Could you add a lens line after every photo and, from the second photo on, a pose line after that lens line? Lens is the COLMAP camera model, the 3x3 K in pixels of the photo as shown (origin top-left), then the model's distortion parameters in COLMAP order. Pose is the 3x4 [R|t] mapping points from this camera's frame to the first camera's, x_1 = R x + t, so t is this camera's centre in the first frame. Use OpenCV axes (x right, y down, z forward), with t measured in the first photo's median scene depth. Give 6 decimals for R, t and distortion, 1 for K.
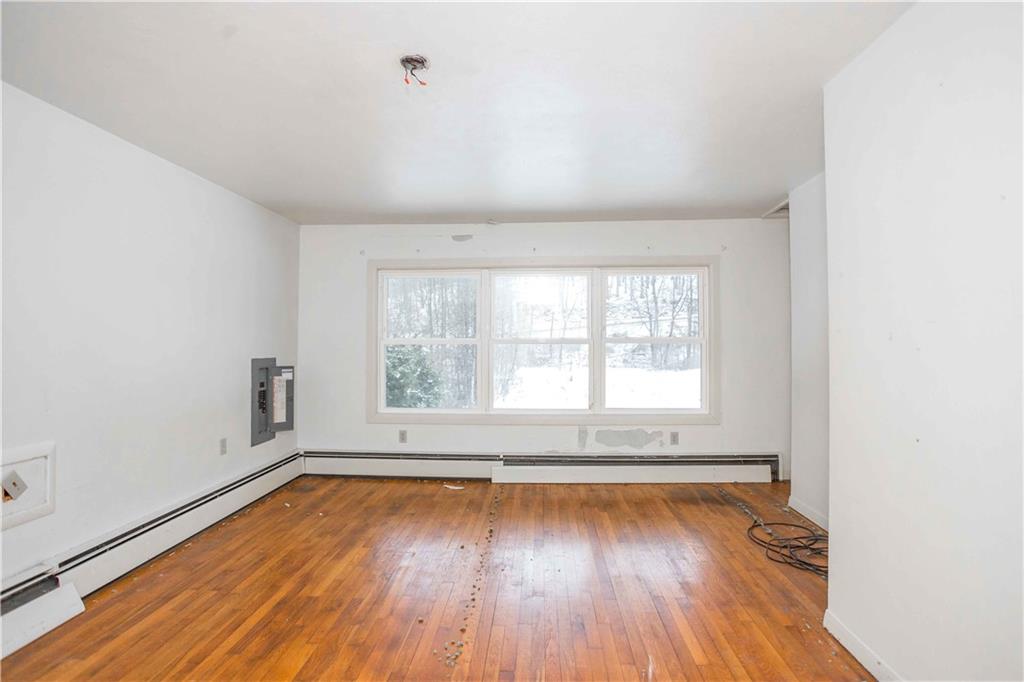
lens RADIAL K [[510.9, 0, 510.2], [0, 510.9, 338.0], [0, 0, 1]] dist [-0.076340, 0.033261]
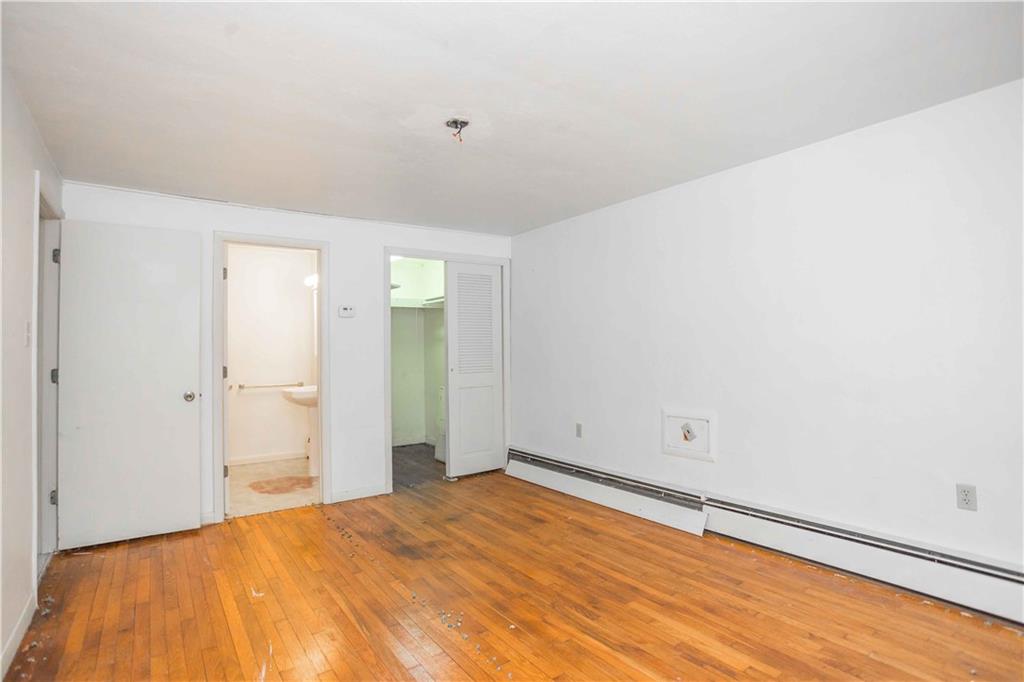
lens RADIAL K [[510.9, 0, 510.2], [0, 510.9, 338.0], [0, 0, 1]] dist [-0.076340, 0.033261]
pose [[-0.779862, -0.001015, -0.625951, 0.424628], [0.026058, 0.999079, -0.034085, 0.030639], [0.625409, -0.042893, -0.779117, 1.736608]]
